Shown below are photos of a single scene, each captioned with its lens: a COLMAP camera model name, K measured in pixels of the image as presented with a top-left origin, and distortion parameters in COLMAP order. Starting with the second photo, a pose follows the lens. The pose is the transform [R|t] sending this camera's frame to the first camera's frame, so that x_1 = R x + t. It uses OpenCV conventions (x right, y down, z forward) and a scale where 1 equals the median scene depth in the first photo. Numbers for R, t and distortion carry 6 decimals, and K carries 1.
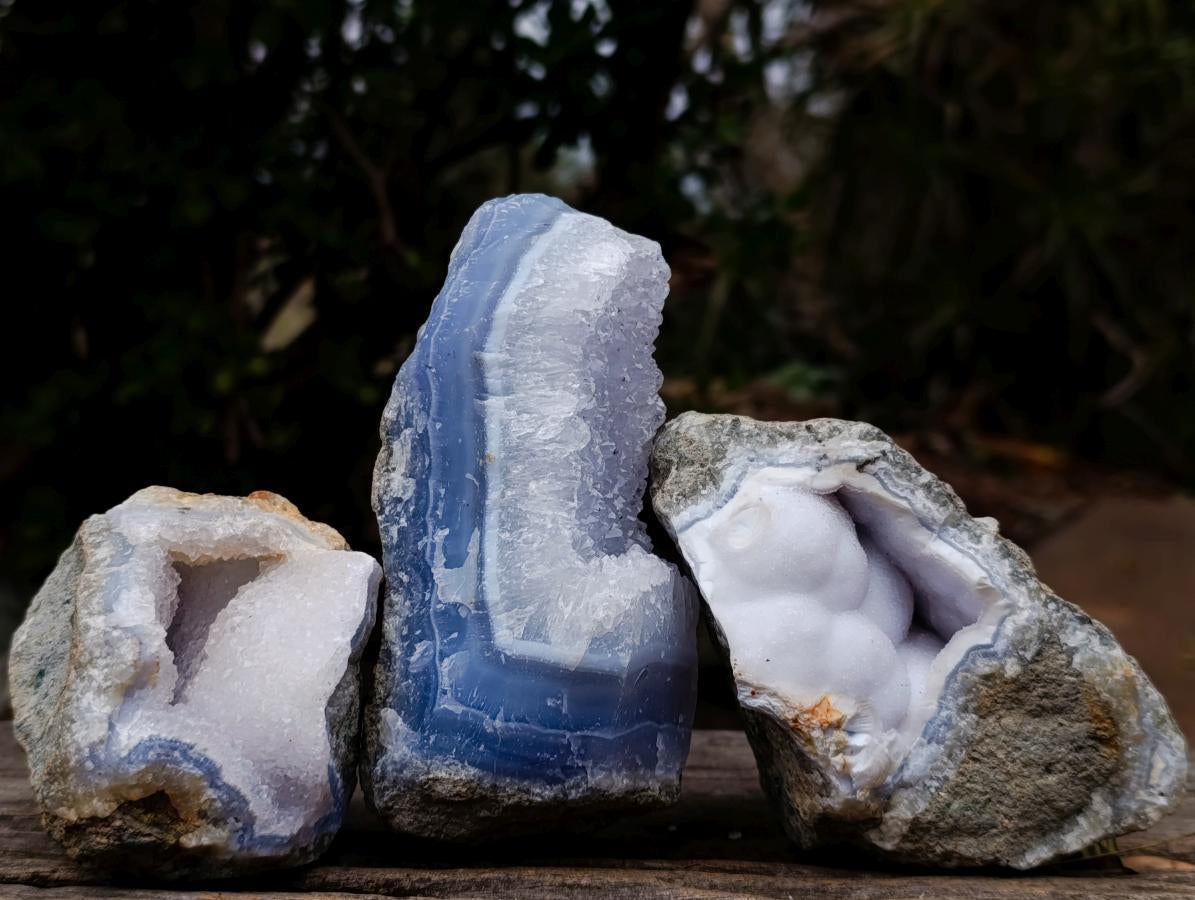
lens RADIAL K [[1692.3, 0, 594.1], [0, 1692.3, 444.8], [0, 0, 1]] dist [0.033365, 0.000000]
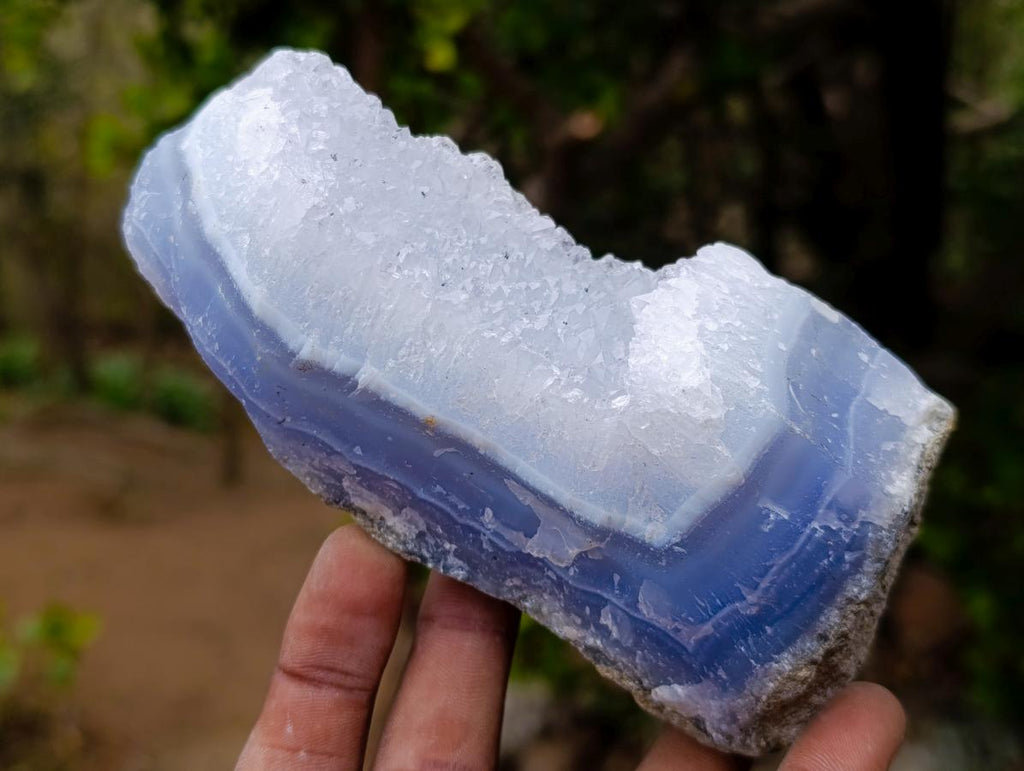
lens RADIAL K [[1450.1, 0, 520.0], [0, 1450.1, 383.6], [0, 0, 1]] dist [0.033365, 0.000000]
pose [[0.490223, -0.853673, -0.175851, 0.080101], [0.870845, 0.471347, 0.139504, -0.052625], [-0.036204, -0.221527, 0.974482, 0.390456]]
